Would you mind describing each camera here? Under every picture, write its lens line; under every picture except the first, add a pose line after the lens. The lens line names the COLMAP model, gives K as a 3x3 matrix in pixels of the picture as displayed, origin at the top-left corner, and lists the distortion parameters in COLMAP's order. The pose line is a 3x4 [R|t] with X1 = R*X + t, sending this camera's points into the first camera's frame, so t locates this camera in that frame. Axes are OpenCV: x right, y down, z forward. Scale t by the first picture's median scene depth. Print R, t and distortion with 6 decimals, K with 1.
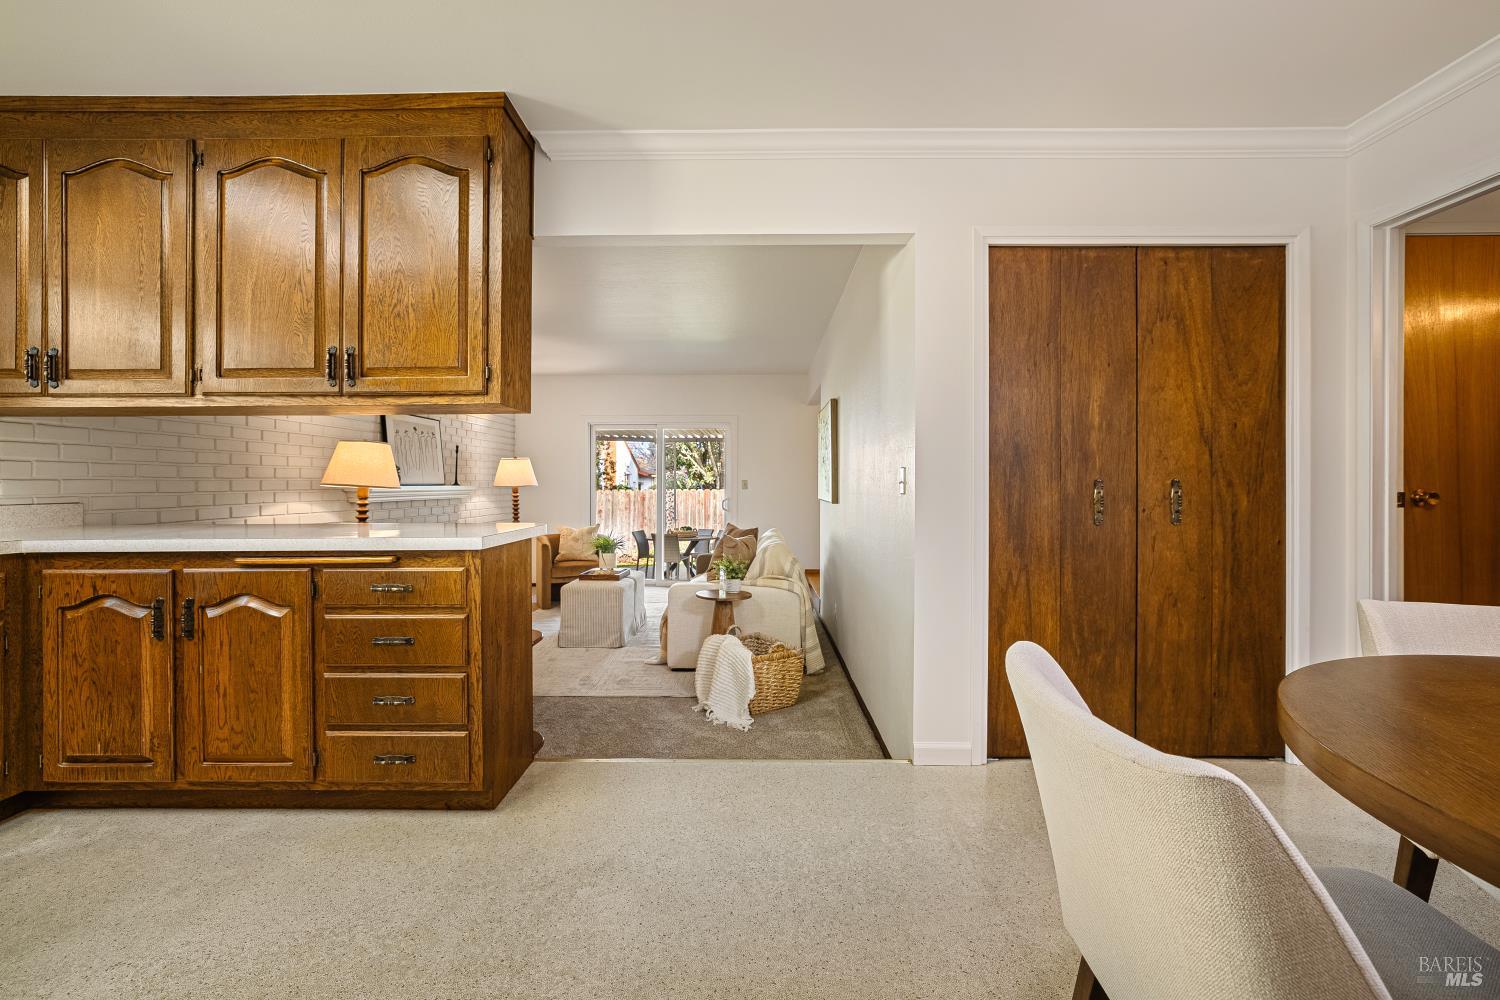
lens RADIAL K [[642.5, 0, 757.1], [0, 642.5, 487.9], [0, 0, 1]] dist [-0.036188, 0.013829]
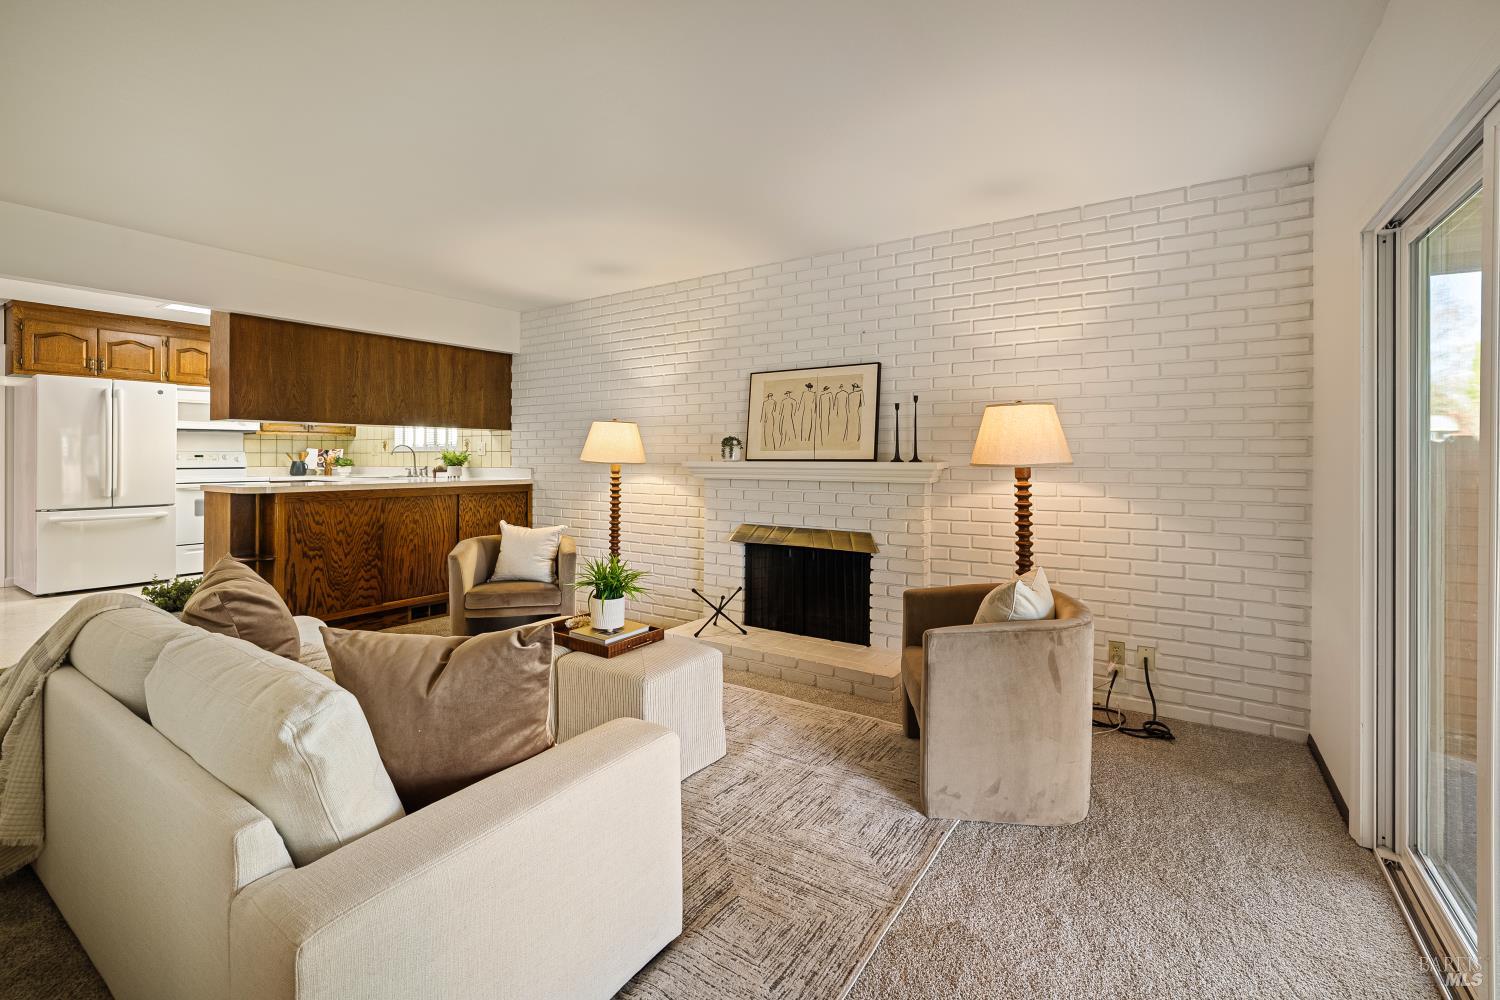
lens RADIAL K [[639.9, 0, 751.7], [0, 639.9, 449.5], [0, 0, 1]] dist [-0.001311, 0.000256]
pose [[-0.524863, 0.000306, -0.851186, 0.165240], [0.001229, 0.999999, -0.000399, -0.018919], [0.851186, -0.001255, -0.524863, 1.500612]]
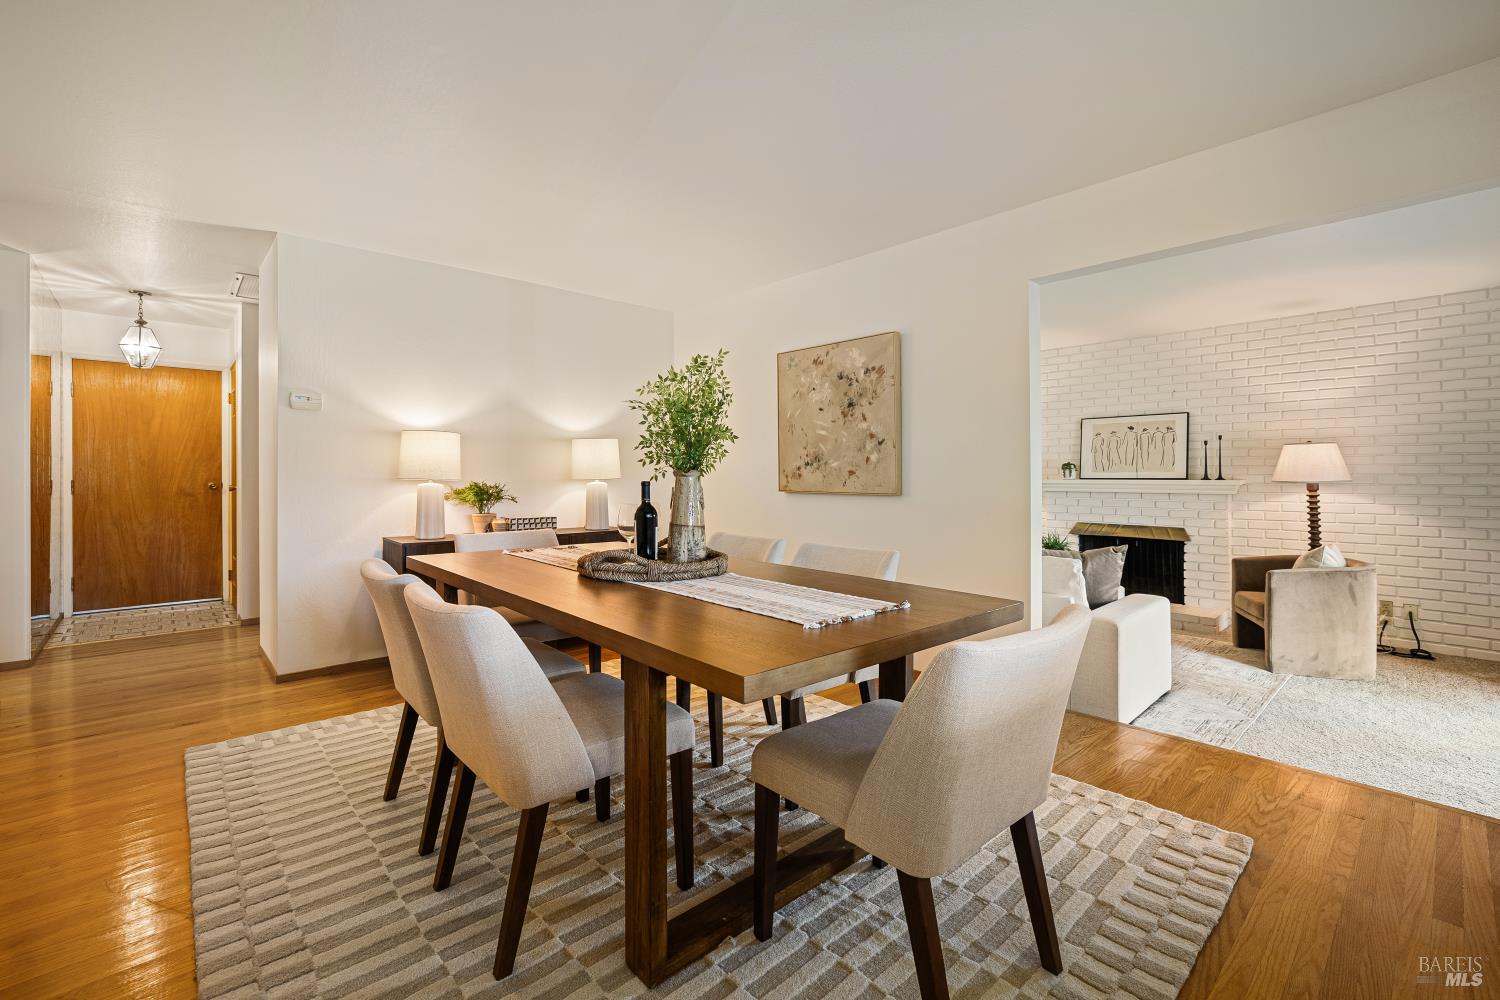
lens RADIAL K [[650.2, 0, 781.7], [0, 650.2, 462.3], [0, 0, 1]] dist [0.001153, 0.013499]
pose [[-0.681096, -0.003042, -0.732188, 0.795015], [0.005015, 0.999949, -0.008819, -0.029078], [0.732177, -0.009679, -0.681046, 1.484422]]
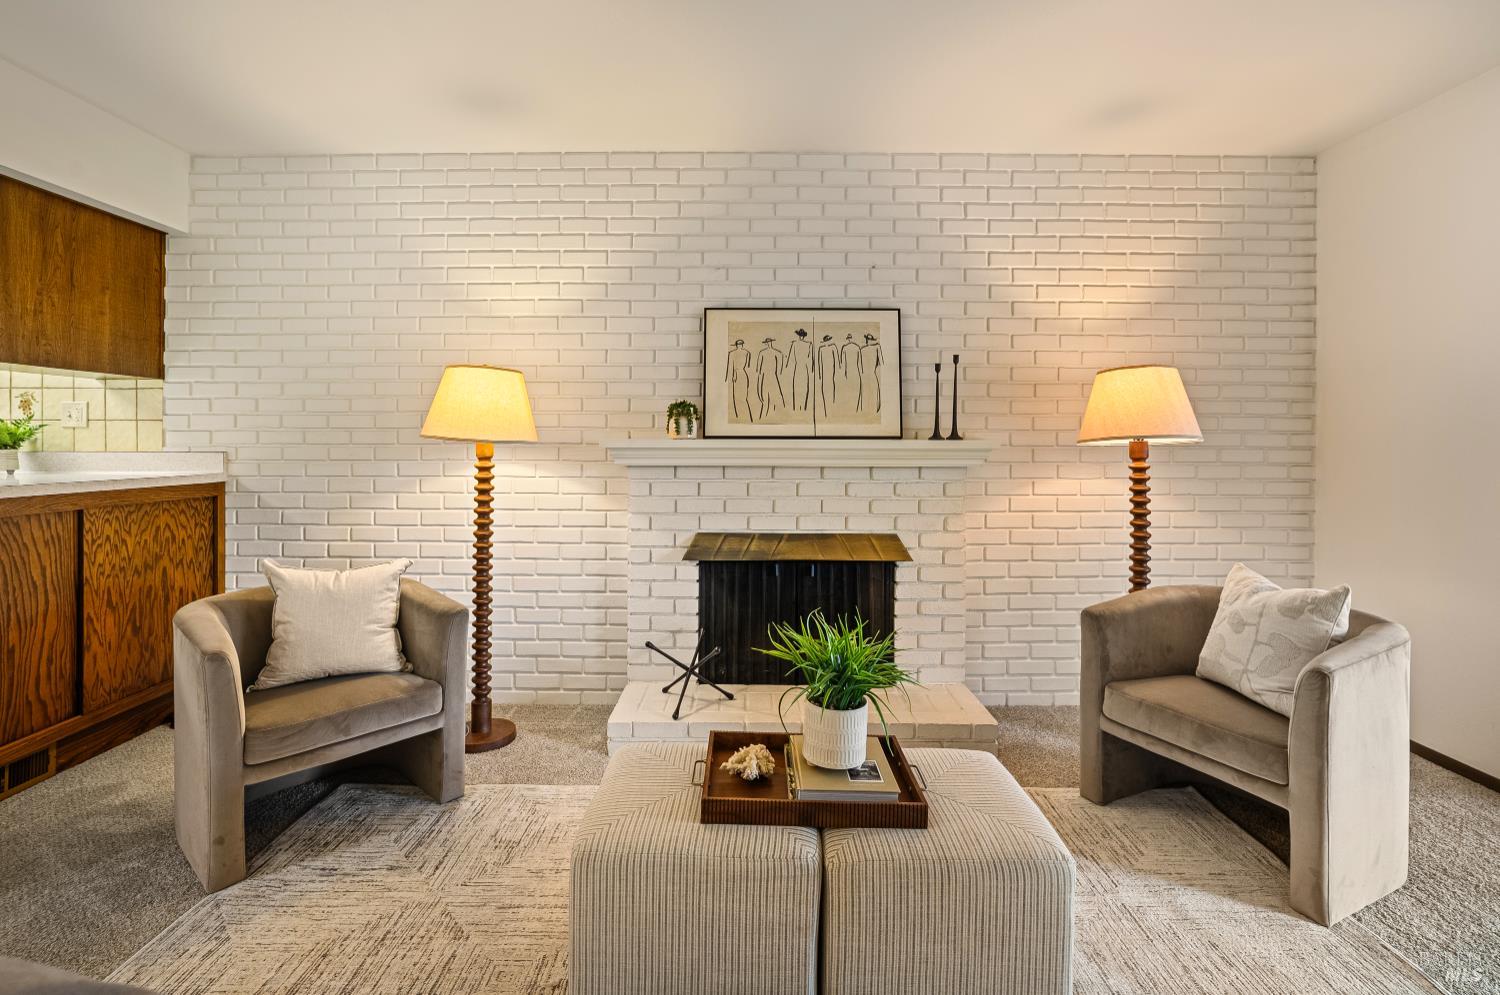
lens RADIAL K [[704.4, 0, 722.7], [0, 704.4, 435.4], [0, 0, 1]] dist [-0.009500, 0.000453]
pose [[0.007460, 0.004339, -0.999963, 0.066660], [-0.007638, 0.999962, 0.004282, -0.009162], [0.999943, 0.007605, 0.007493, 1.039126]]
